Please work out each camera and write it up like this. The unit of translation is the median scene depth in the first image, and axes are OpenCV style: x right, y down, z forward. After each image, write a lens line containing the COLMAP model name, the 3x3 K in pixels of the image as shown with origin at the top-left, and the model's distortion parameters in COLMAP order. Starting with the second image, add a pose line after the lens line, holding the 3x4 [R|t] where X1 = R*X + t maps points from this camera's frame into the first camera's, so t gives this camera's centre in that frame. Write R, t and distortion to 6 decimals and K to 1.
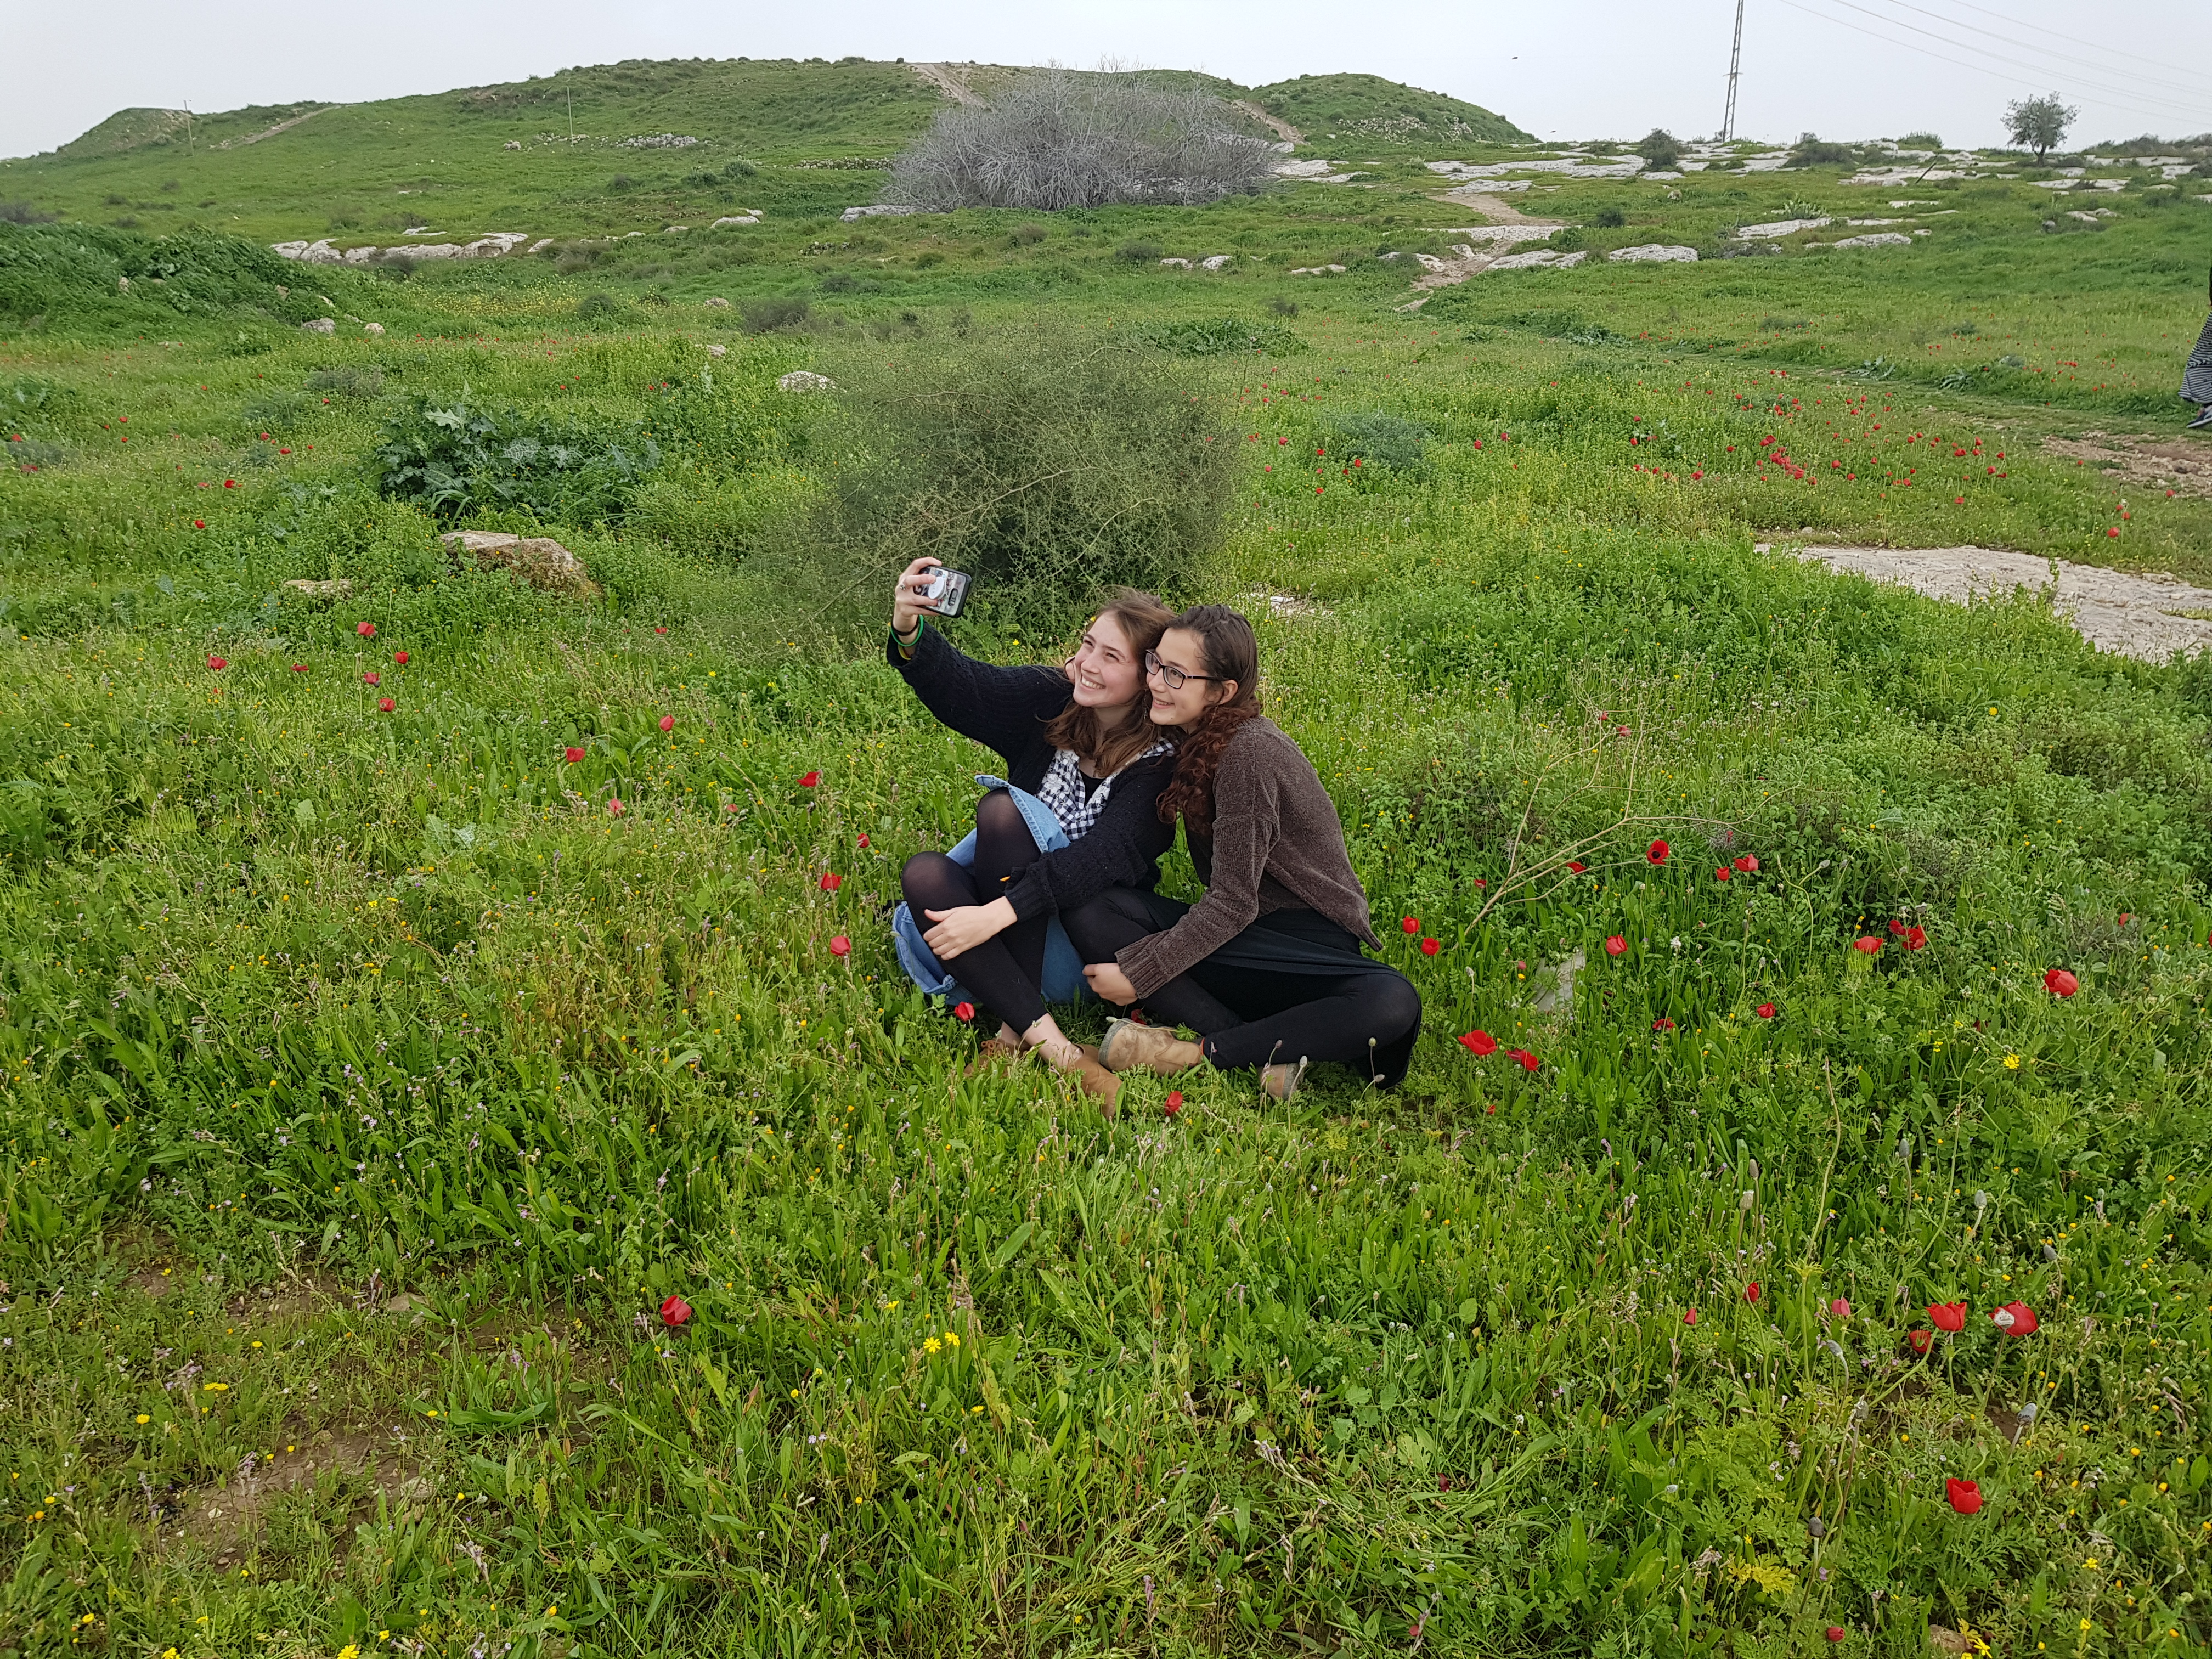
lens RADIAL K [[1713.9, 0, 1111.6], [0, 1713.9, 841.9], [0, 0, 1]] dist [0.077661, -0.122898]
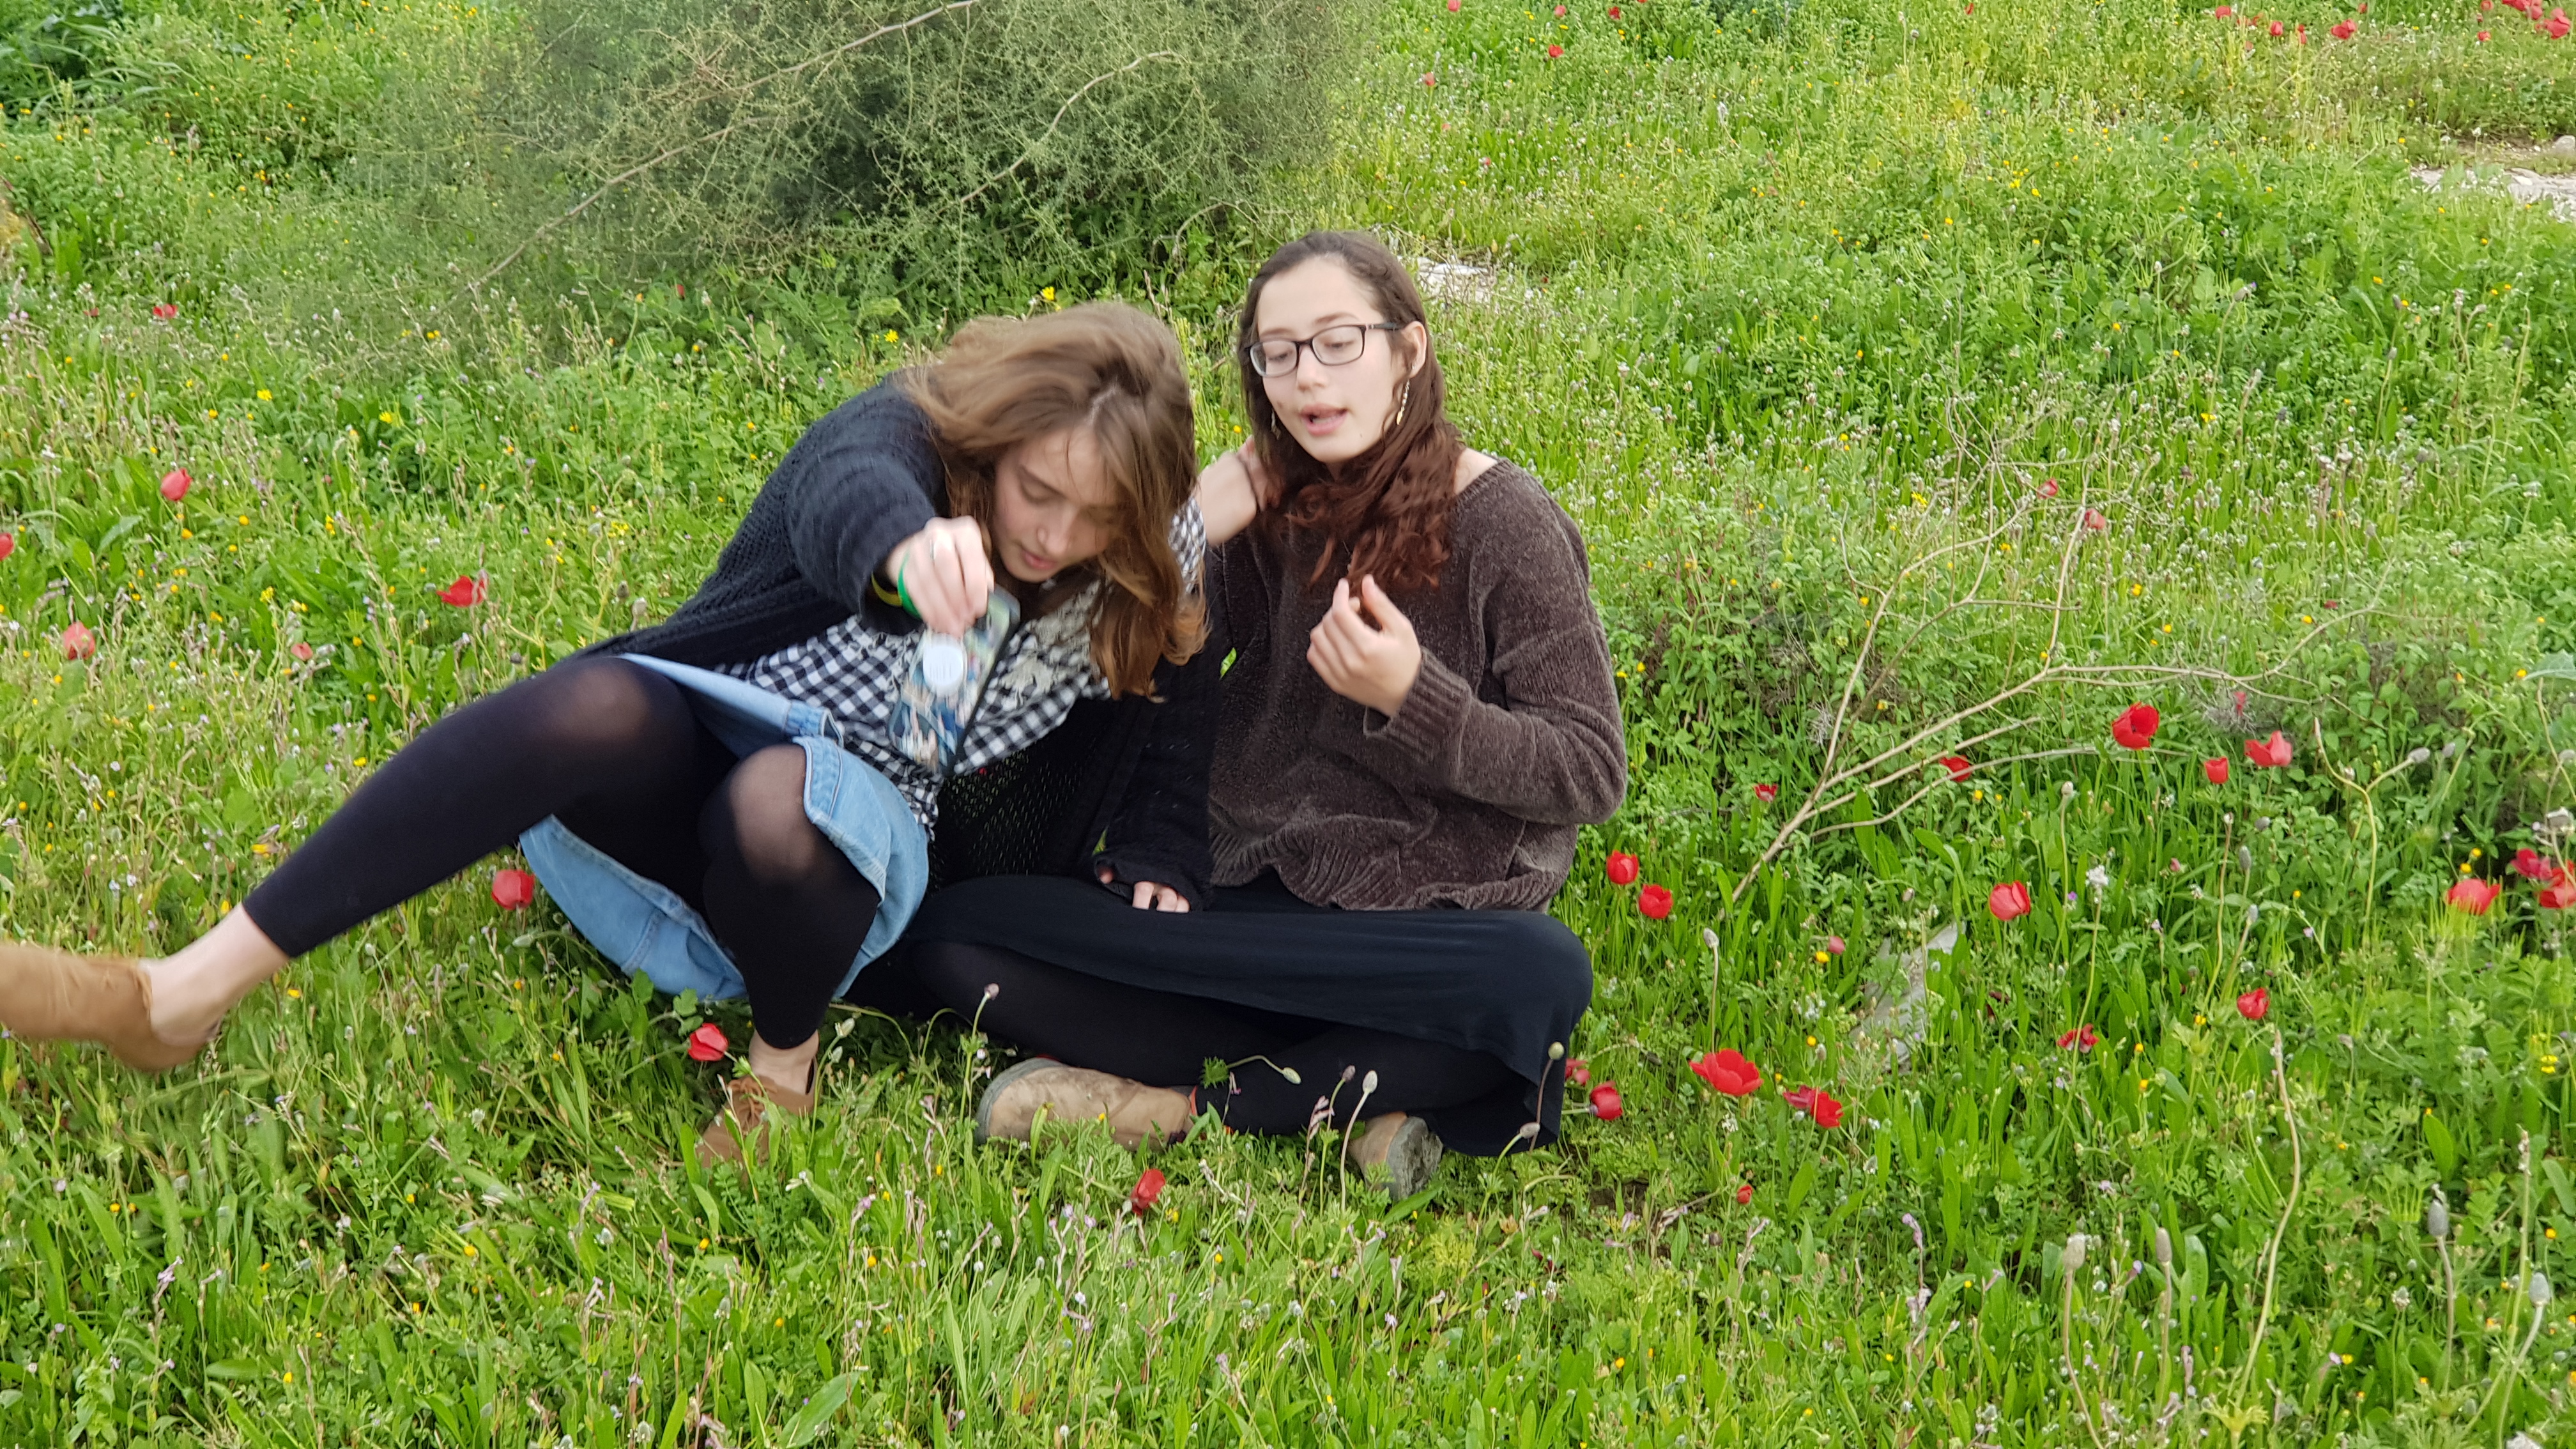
lens RADIAL K [[3838.7, 0, 1289.9], [0, 3838.7, 699.3], [0, 0, 1]] dist [0.137594, -0.395998]
pose [[0.999543, 0.005925, 0.029642, 0.035122], [-0.004787, 0.999255, -0.038308, 0.038692], [-0.029847, 0.038148, 0.998826, -0.140276]]
